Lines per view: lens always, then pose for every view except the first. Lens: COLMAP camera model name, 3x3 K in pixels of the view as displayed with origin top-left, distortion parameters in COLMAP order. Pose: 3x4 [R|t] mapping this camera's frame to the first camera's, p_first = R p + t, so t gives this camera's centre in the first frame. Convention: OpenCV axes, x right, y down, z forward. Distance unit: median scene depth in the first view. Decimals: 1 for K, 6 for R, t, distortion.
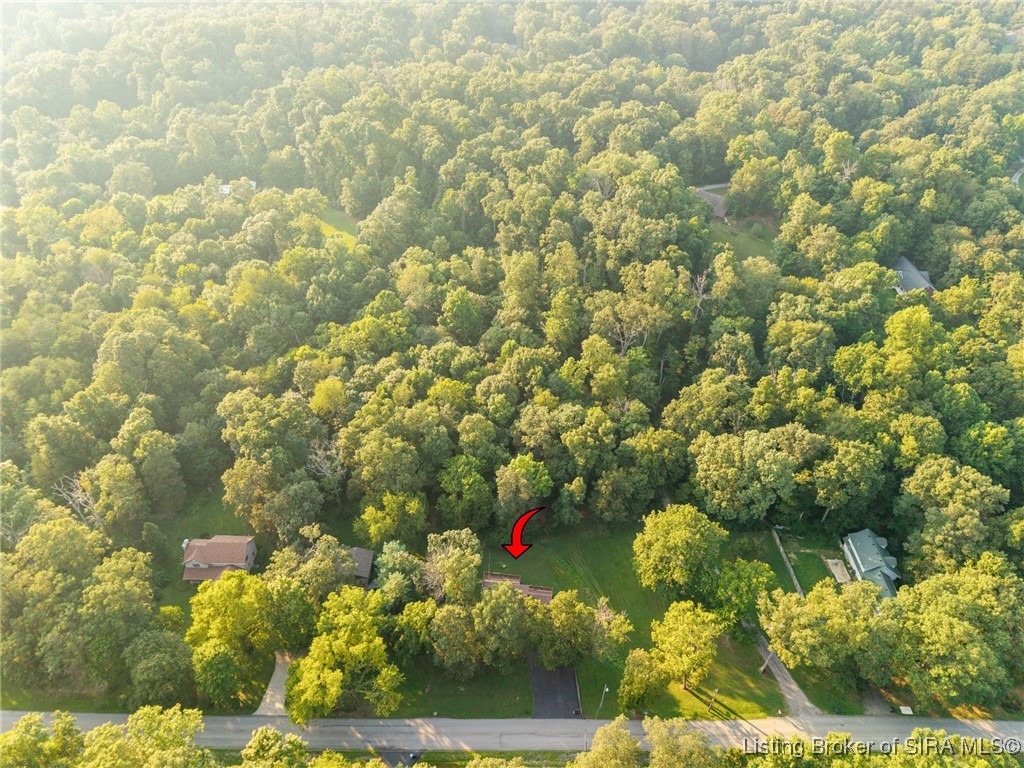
lens RADIAL K [[706.3, 0, 509.7], [0, 706.3, 391.6], [0, 0, 1]] dist [-0.002134, -0.003261]
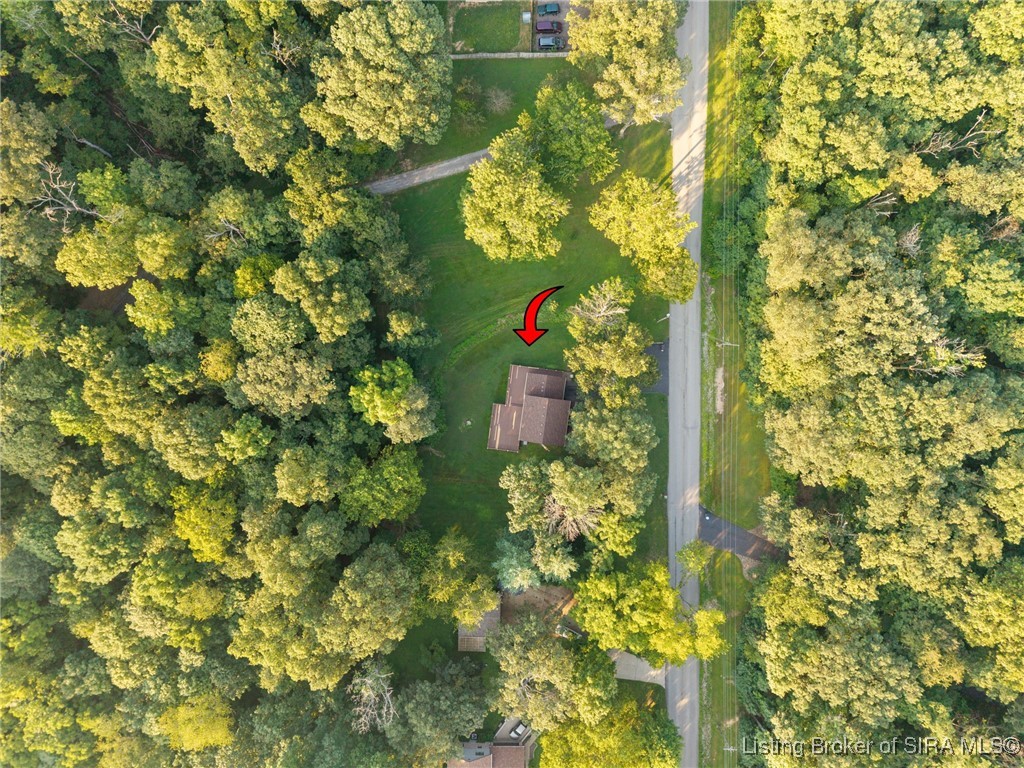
lens RADIAL K [[706.3, 0, 509.7], [0, 706.3, 391.6], [0, 0, 1]] dist [-0.002134, -0.003261]
pose [[0.010213, -0.999849, -0.014042, 0.036984], [0.601216, -0.005082, 0.799070, -0.326860], [-0.799021, -0.016603, 0.601074, 0.463426]]
